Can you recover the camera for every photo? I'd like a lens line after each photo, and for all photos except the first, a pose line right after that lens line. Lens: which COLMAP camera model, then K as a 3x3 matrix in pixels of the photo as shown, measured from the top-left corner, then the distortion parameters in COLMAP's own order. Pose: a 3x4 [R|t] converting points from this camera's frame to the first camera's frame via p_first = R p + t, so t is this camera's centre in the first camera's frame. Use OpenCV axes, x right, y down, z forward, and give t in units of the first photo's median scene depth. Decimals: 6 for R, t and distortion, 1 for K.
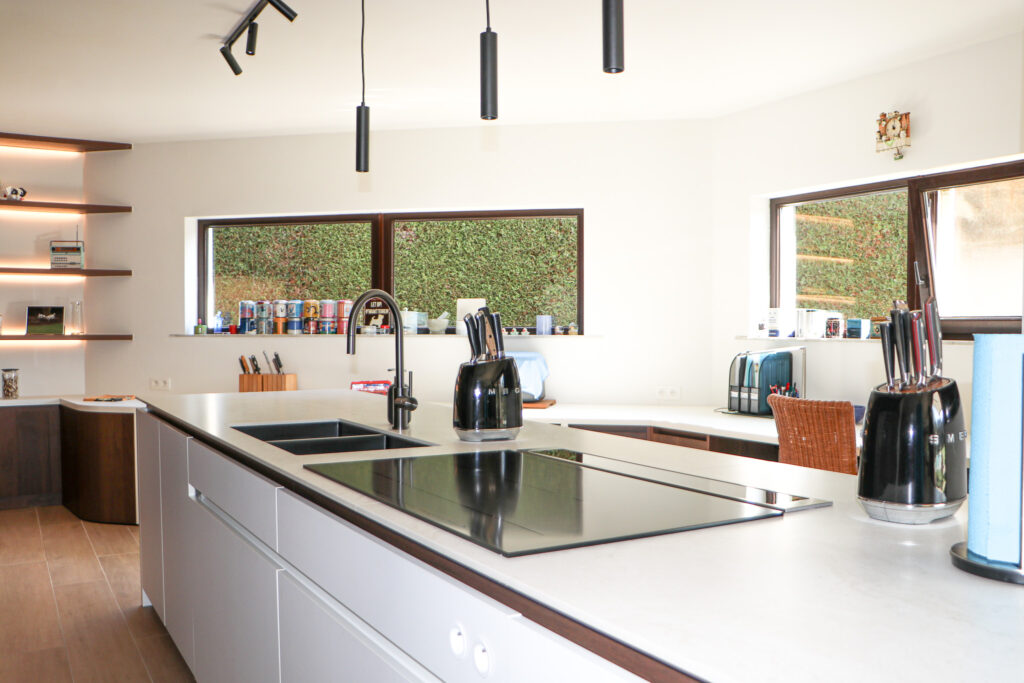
lens RADIAL K [[910.1, 0, 515.4], [0, 910.1, 360.7], [0, 0, 1]] dist [-0.162355, 0.186299]
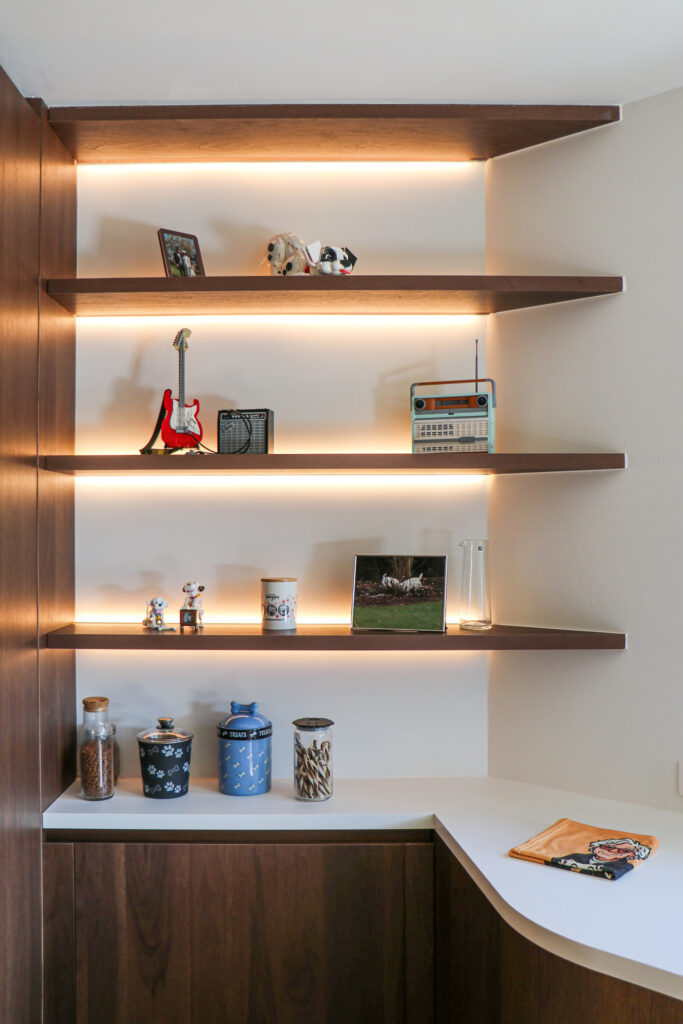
lens RADIAL K [[910.1, 0, 341.5], [0, 910.1, 512.0], [0, 0, 1]] dist [-0.162355, 0.186299]
pose [[0.868709, -0.008606, -0.495248, -0.359515], [-0.014403, 0.998987, -0.042623, -0.062742], [0.495113, 0.044160, 0.867706, 0.645001]]
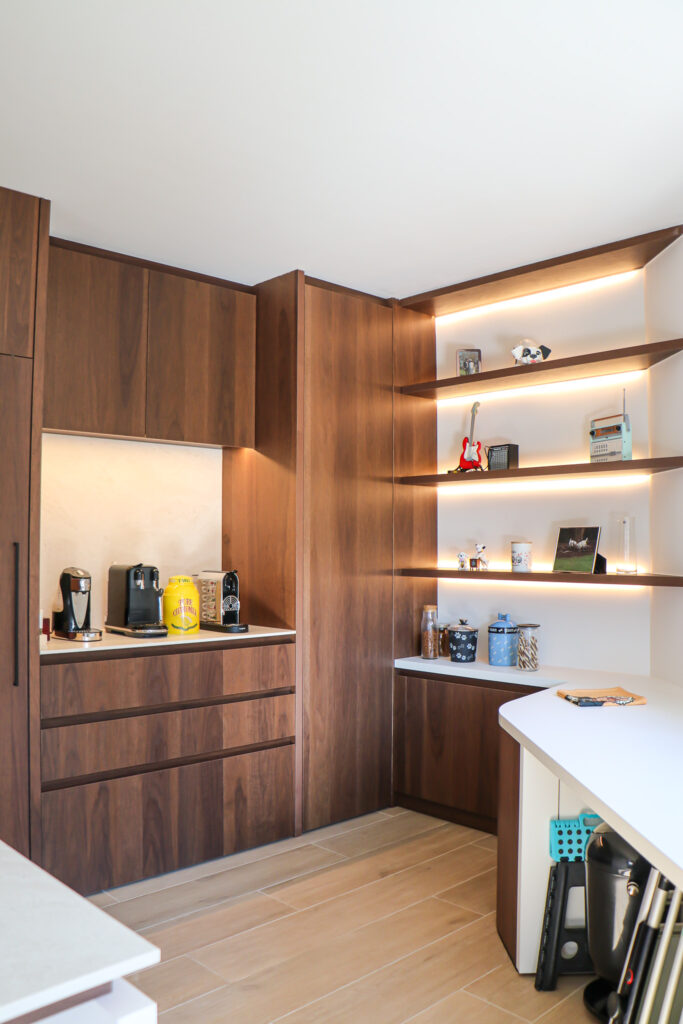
lens RADIAL K [[845.4, 0, 341.5], [0, 845.4, 512.0], [0, 0, 1]] dist [-0.190063, 0.156312]
pose [[0.235856, -0.040560, -0.970941, -0.006375], [-0.039996, 0.997877, -0.051401, -0.035265], [0.970965, 0.050957, 0.233733, 0.698339]]
